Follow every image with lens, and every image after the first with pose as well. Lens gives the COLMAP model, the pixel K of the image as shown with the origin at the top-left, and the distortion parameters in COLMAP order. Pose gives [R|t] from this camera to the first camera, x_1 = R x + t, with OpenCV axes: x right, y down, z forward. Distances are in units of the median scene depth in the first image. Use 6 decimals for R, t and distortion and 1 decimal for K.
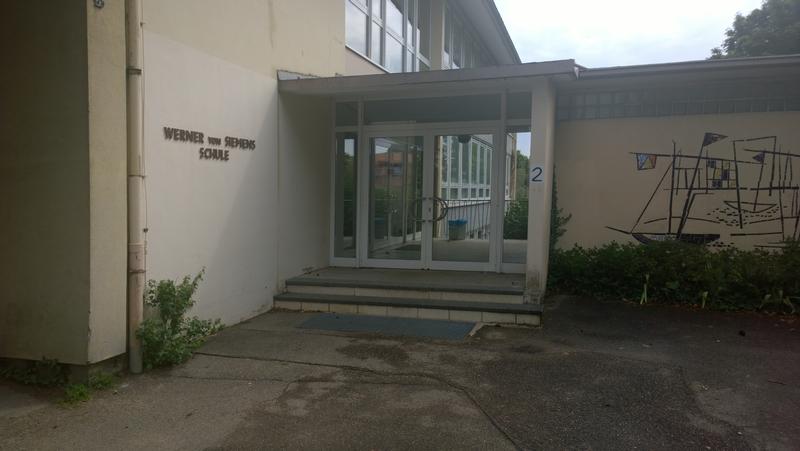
lens RADIAL K [[570.8, 0, 400.7], [0, 570.8, 262.9], [0, 0, 1]] dist [0.004666, -0.003707]
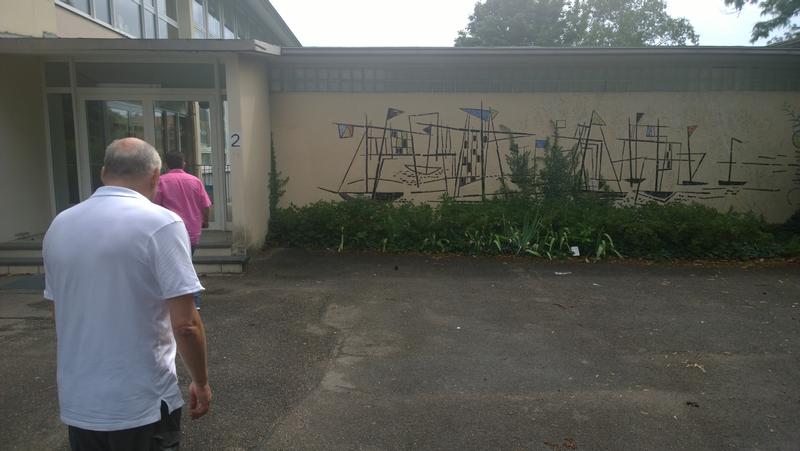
lens RADIAL K [[570.8, 0, 400.7], [0, 570.8, 262.9], [0, 0, 1]] dist [0.004666, -0.003707]
pose [[0.943164, -0.054122, 0.327890, 0.144248], [0.034974, 0.997336, 0.064019, 0.022837], [-0.330482, -0.048912, 0.942544, -0.164549]]
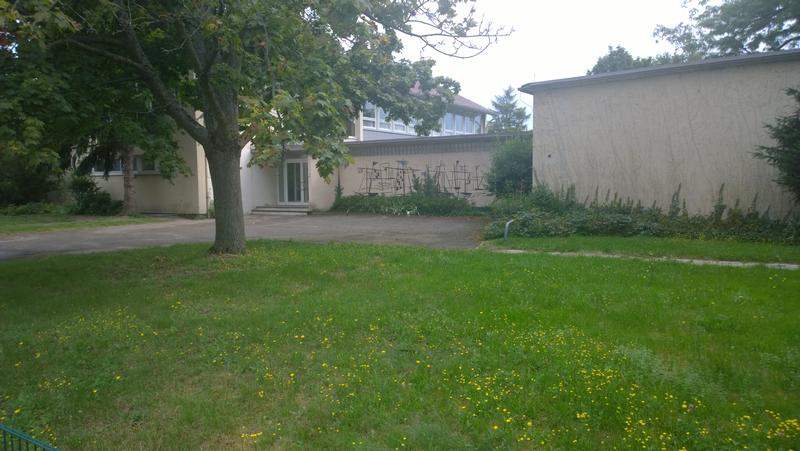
lens RADIAL K [[570.8, 0, 400.7], [0, 570.8, 262.9], [0, 0, 1]] dist [0.004666, -0.003707]
pose [[0.965888, 0.025149, -0.257738, 1.554505], [-0.013428, 0.998798, 0.047135, 0.198227], [0.258613, -0.042066, 0.965065, -2.168345]]
